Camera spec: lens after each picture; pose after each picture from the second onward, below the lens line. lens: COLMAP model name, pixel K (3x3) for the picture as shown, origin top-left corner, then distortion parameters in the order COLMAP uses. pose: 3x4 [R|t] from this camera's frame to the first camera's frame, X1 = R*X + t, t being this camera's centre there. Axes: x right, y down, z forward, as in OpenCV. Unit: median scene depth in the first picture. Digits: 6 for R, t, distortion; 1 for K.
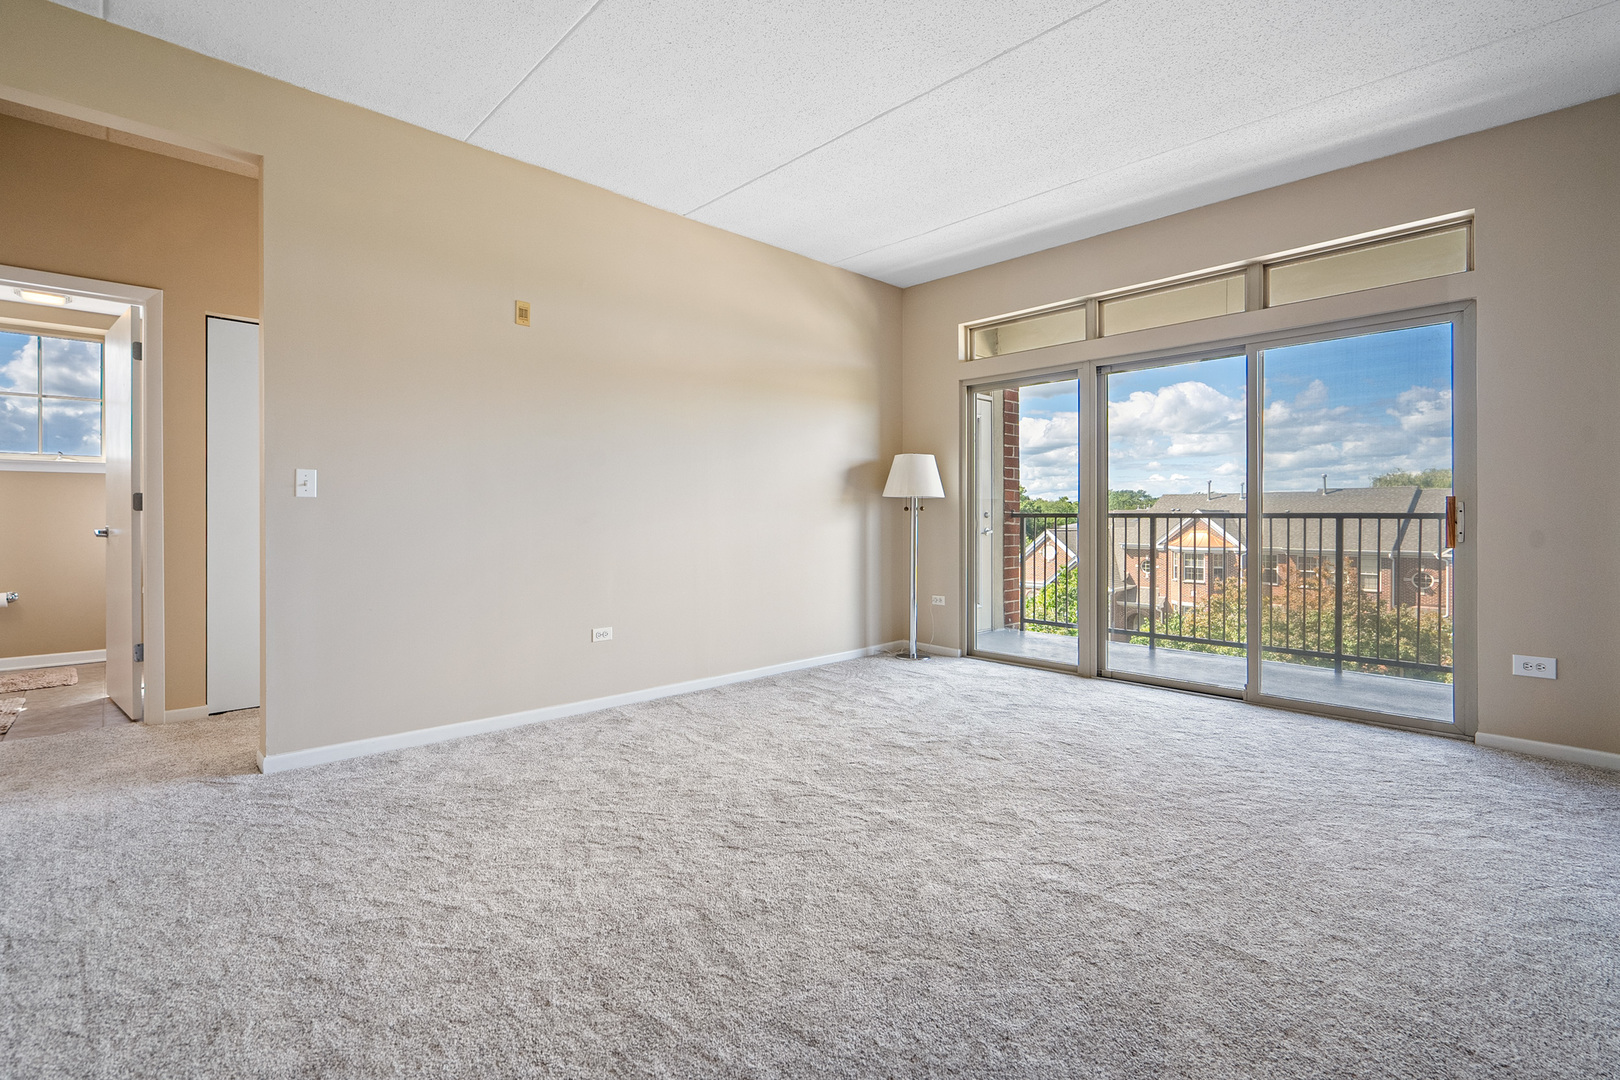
lens RADIAL K [[752.8, 0, 812.3], [0, 752.8, 524.7], [0, 0, 1]] dist [-0.002426, 0.000481]
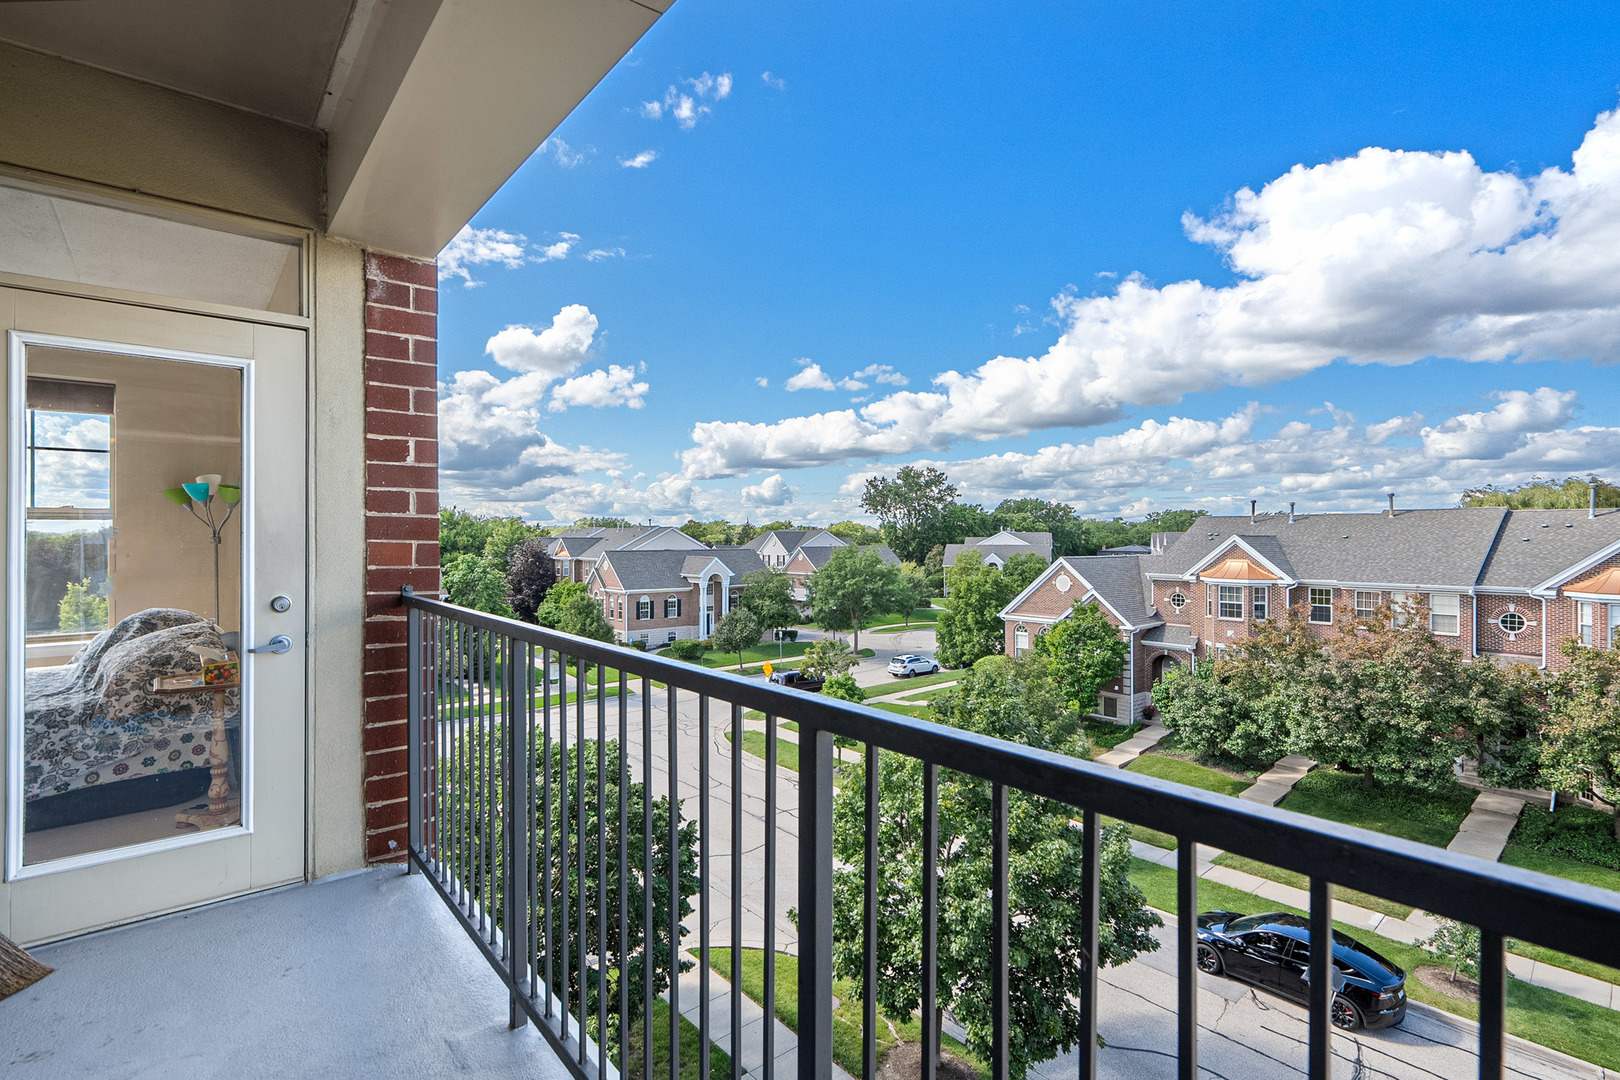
lens RADIAL K [[763.6, 0, 810.0], [0, 763.6, 540.0], [0, 0, 1]] dist [-0.000057, 0.000221]
pose [[0.997655, 0.001676, -0.068428, 1.126147], [-0.002227, 0.999966, -0.007978, -0.092898], [0.068412, 0.008111, 0.997624, 1.240703]]
